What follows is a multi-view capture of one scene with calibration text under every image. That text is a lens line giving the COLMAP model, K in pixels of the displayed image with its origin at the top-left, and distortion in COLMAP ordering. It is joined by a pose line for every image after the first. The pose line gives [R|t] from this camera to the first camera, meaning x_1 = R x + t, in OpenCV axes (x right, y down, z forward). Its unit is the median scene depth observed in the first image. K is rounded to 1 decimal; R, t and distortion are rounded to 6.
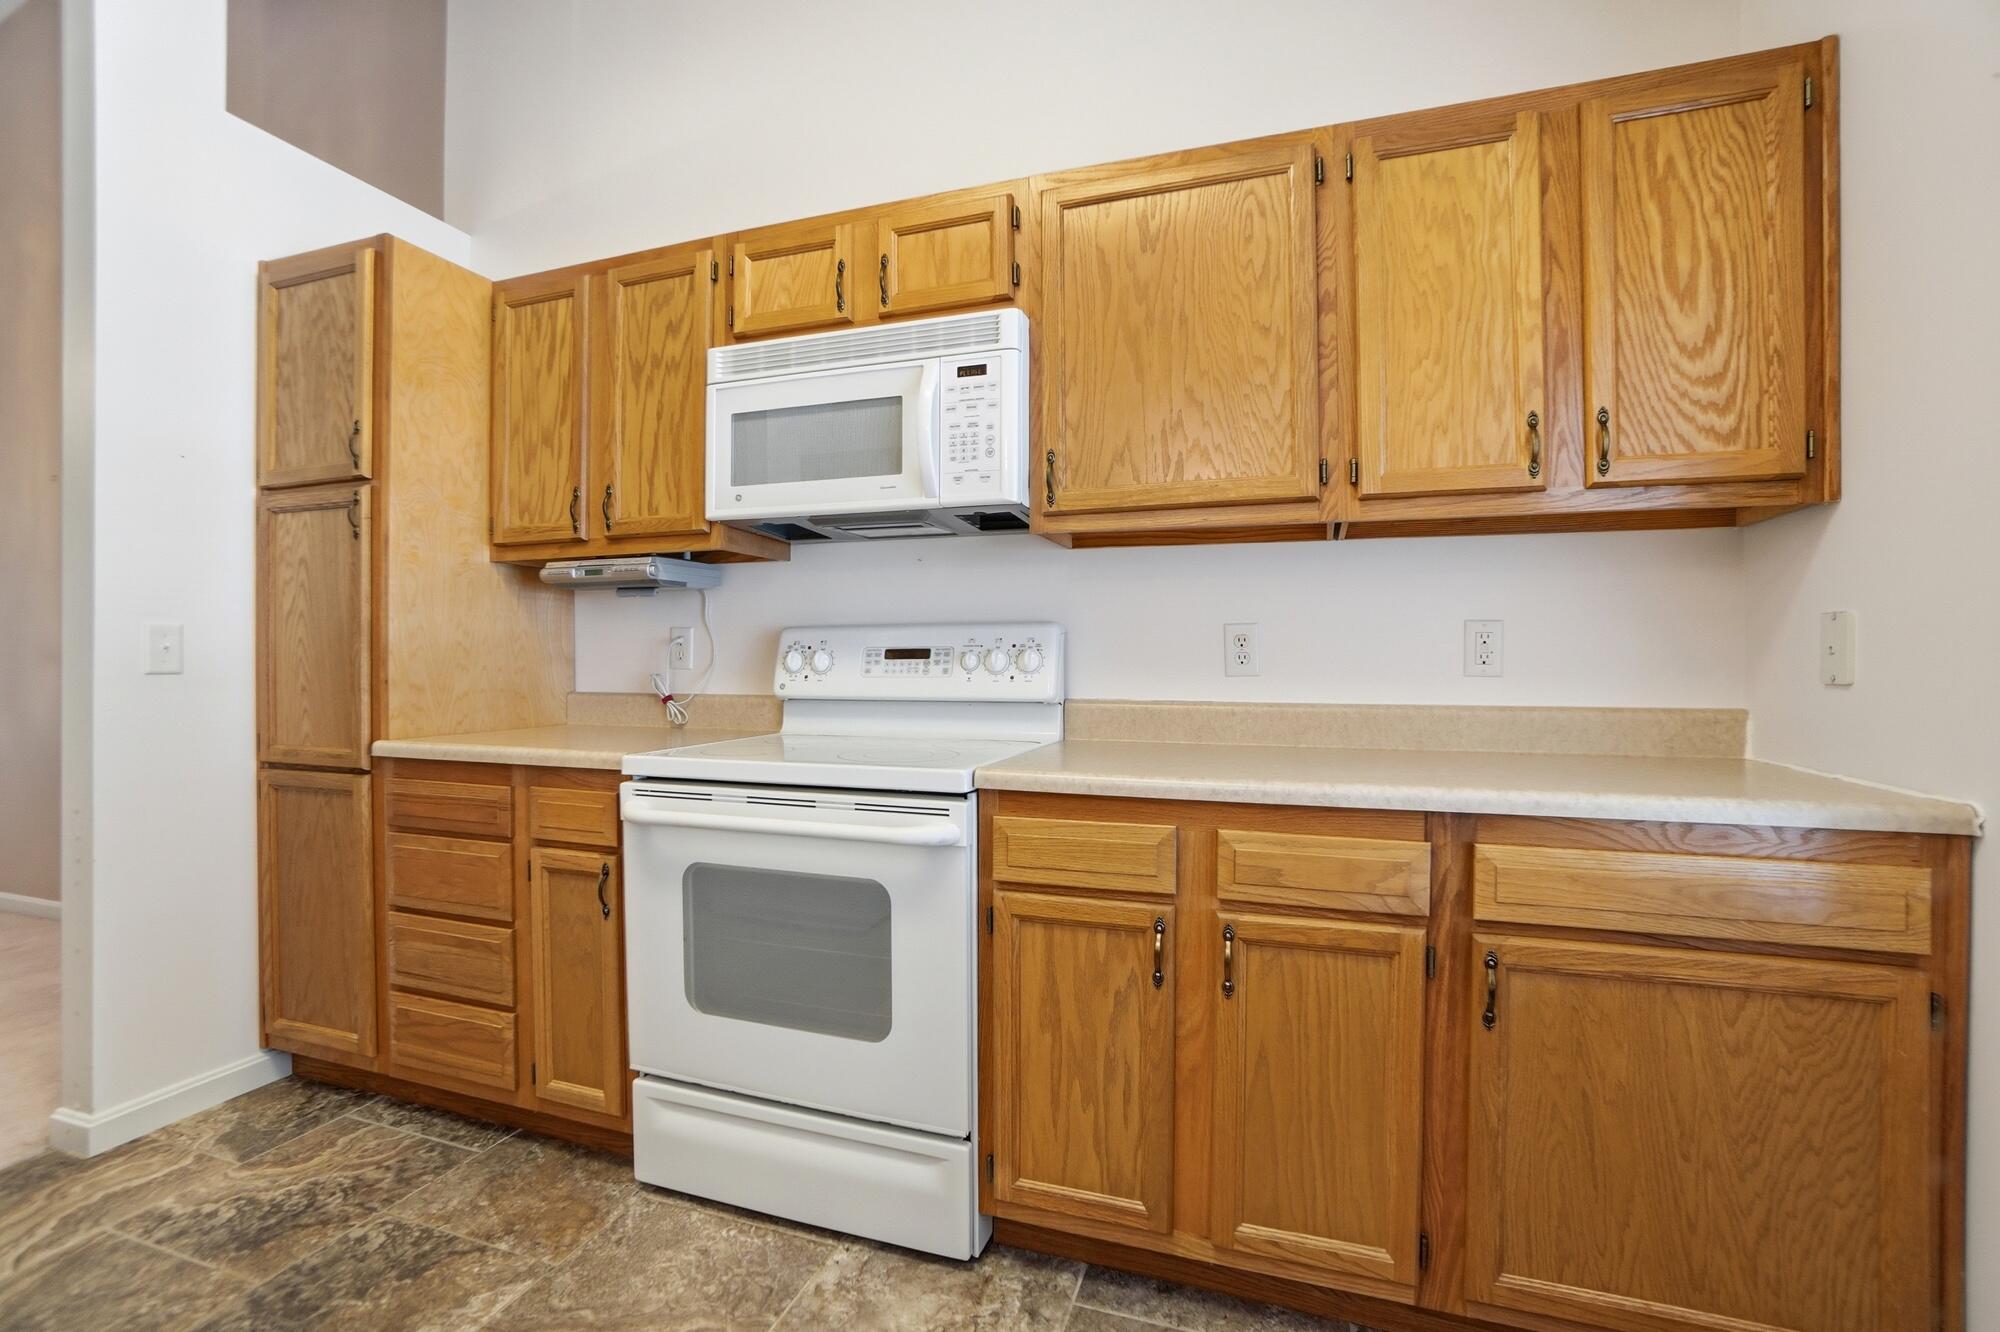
lens RADIAL K [[893.6, 0, 994.5], [0, 893.6, 660.7], [0, 0, 1]] dist [-0.060573, 0.021258]
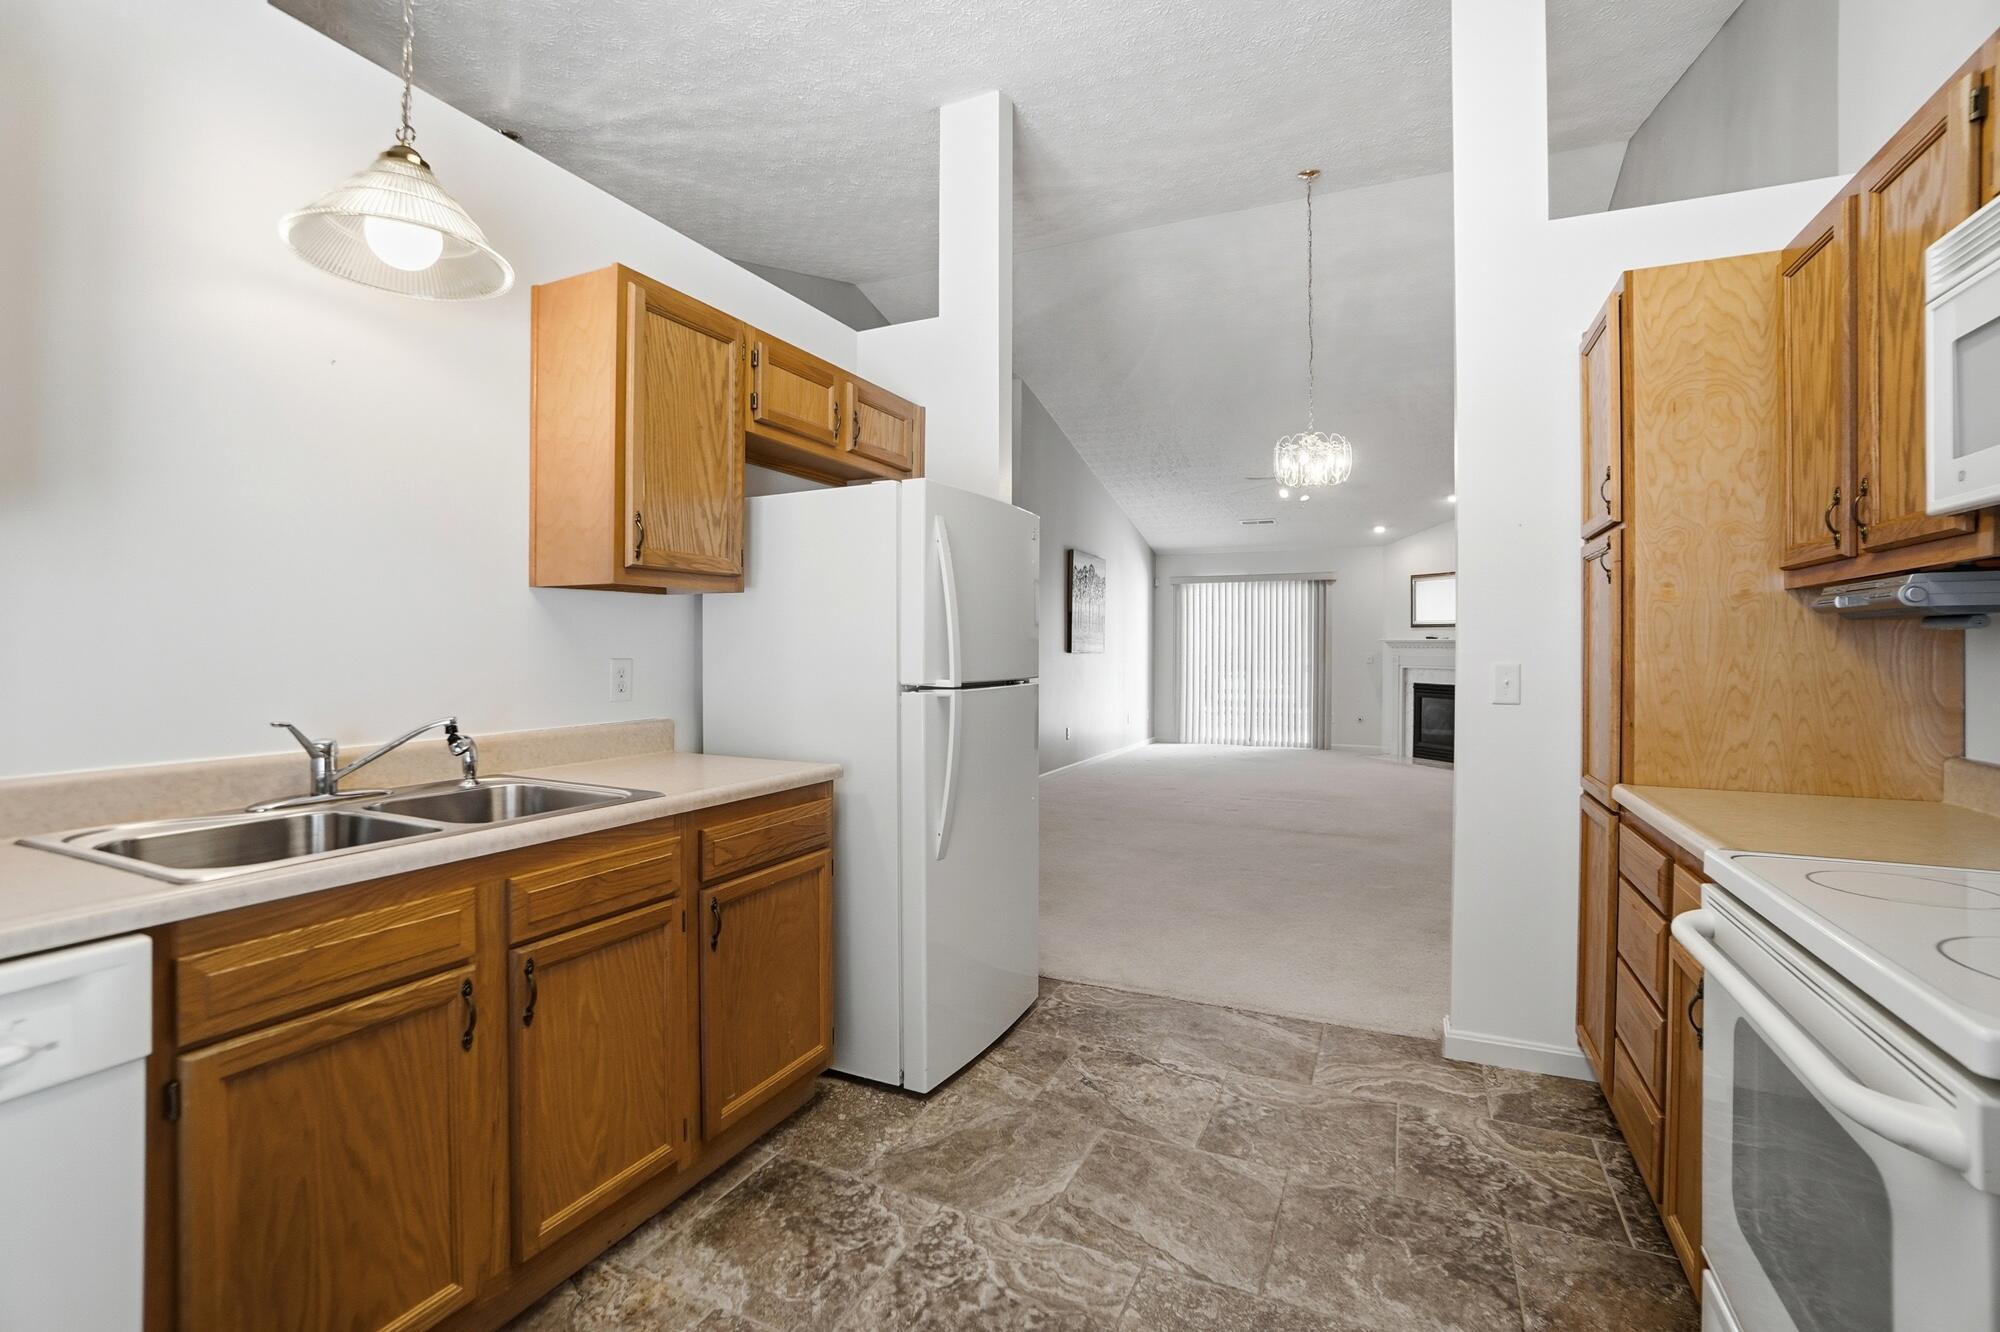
lens RADIAL K [[889.6, 0, 1000.5], [0, 889.6, 650.5], [0, 0, 1]] dist [-0.063806, 0.022046]
pose [[-0.095601, 0.001113, -0.995419, 0.383746], [-0.012361, 0.999921, 0.002305, -0.060342], [0.995343, 0.012524, -0.095580, 0.431137]]
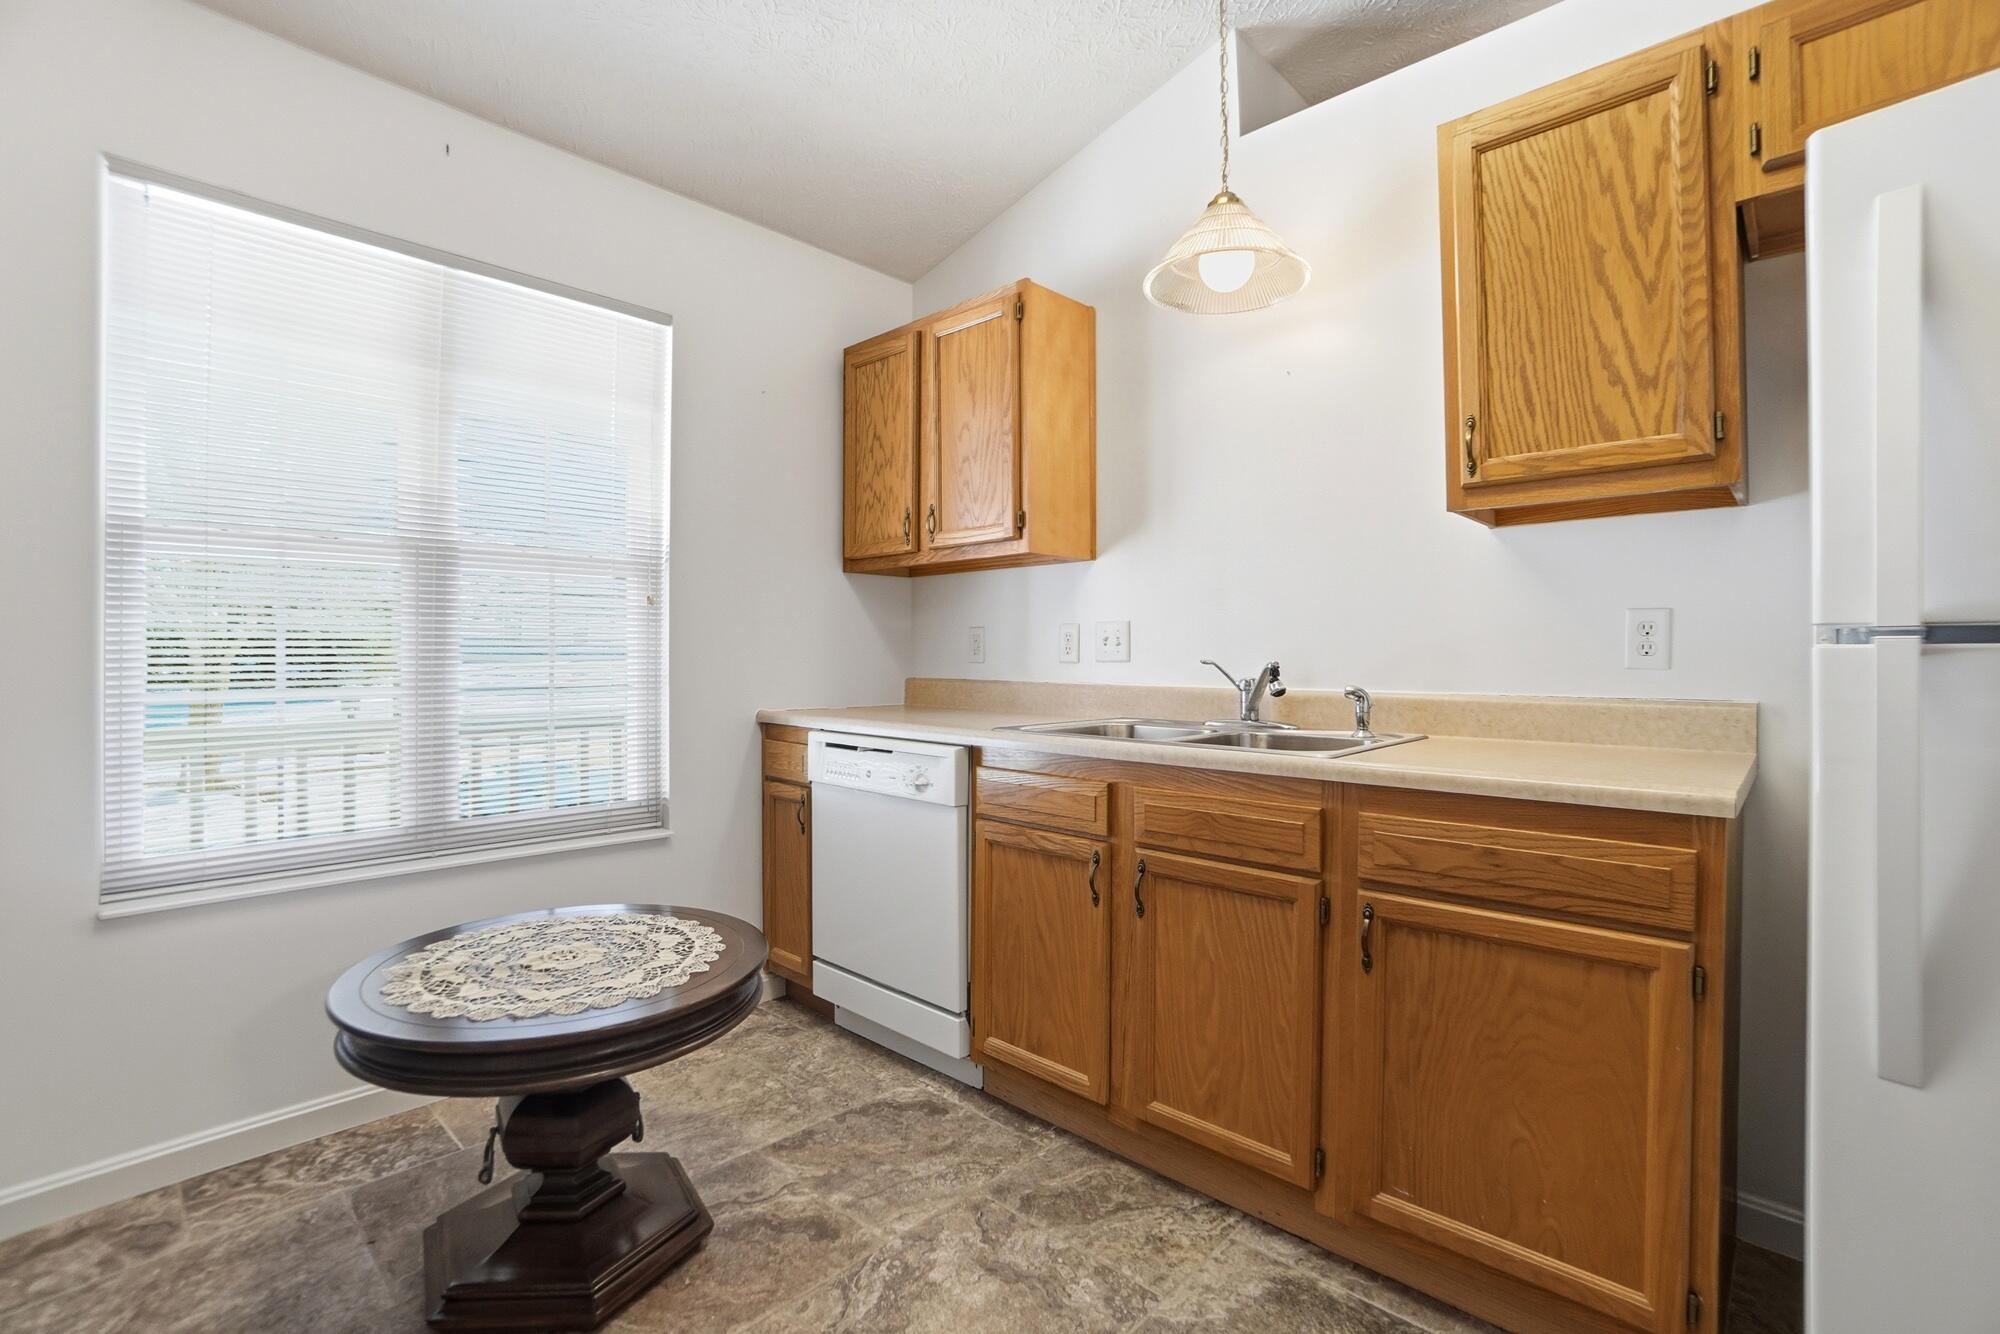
lens RADIAL K [[895.0, 0, 998.0], [0, 895.0, 652.1], [0, 0, 1]] dist [-0.063878, 0.023474]
pose [[-0.915062, -0.000263, 0.403313, -0.622313], [0.000670, 0.999997, 0.002171, 0.006594], [-0.403313, 0.002257, -0.915059, 0.862238]]
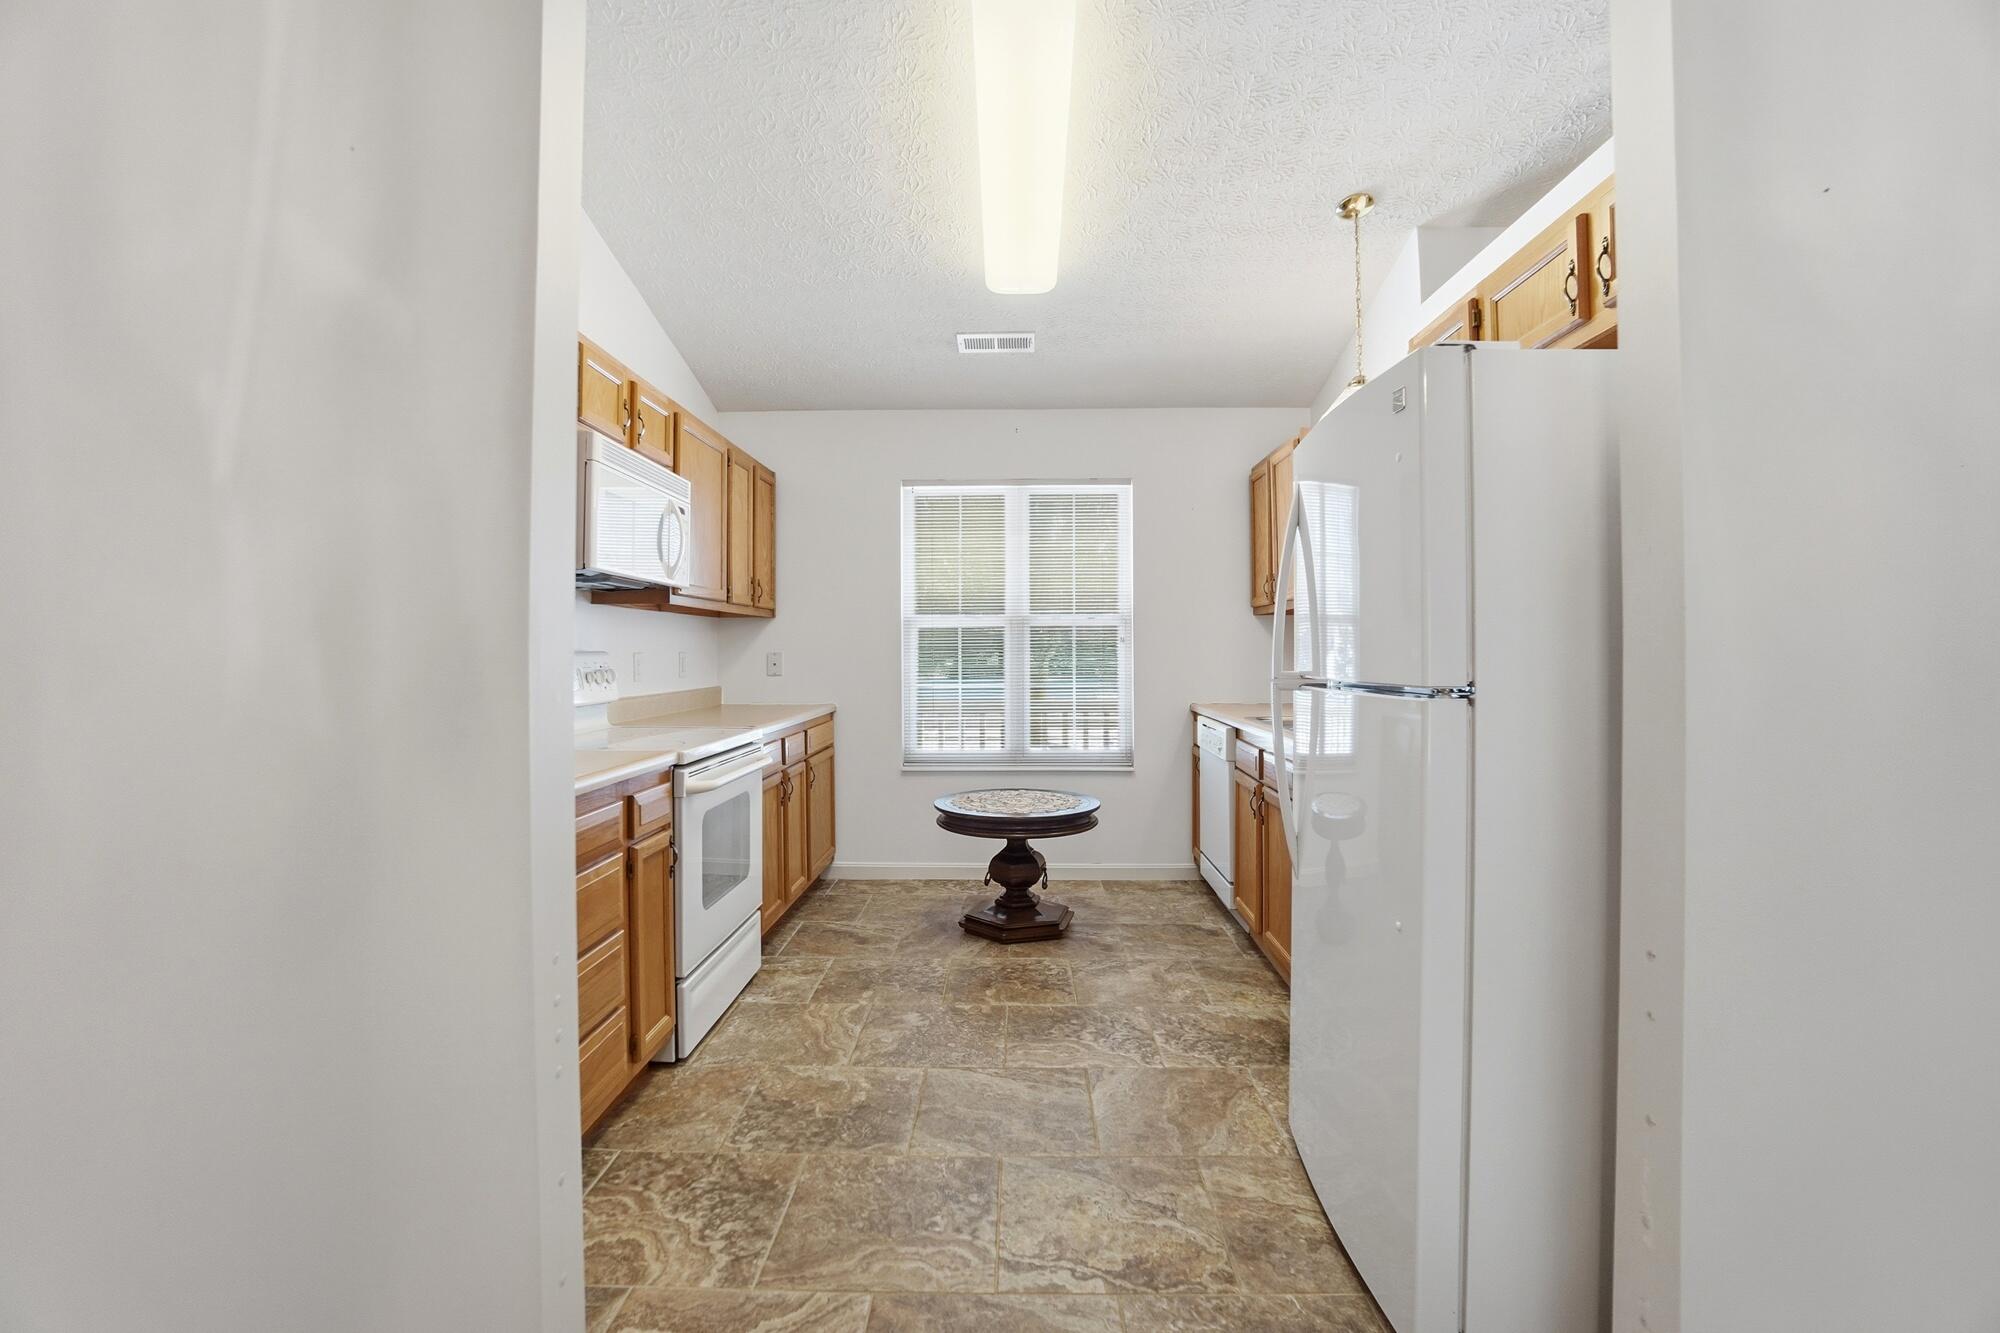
lens RADIAL K [[895.0, 0, 998.0], [0, 895.0, 651.6], [0, 0, 1]] dist [-0.063878, 0.023474]
pose [[-0.306338, 0.001556, 0.951922, -1.837243], [0.010068, 0.999948, 0.001605, -0.043890], [-0.951870, 0.010076, -0.306338, 0.922307]]
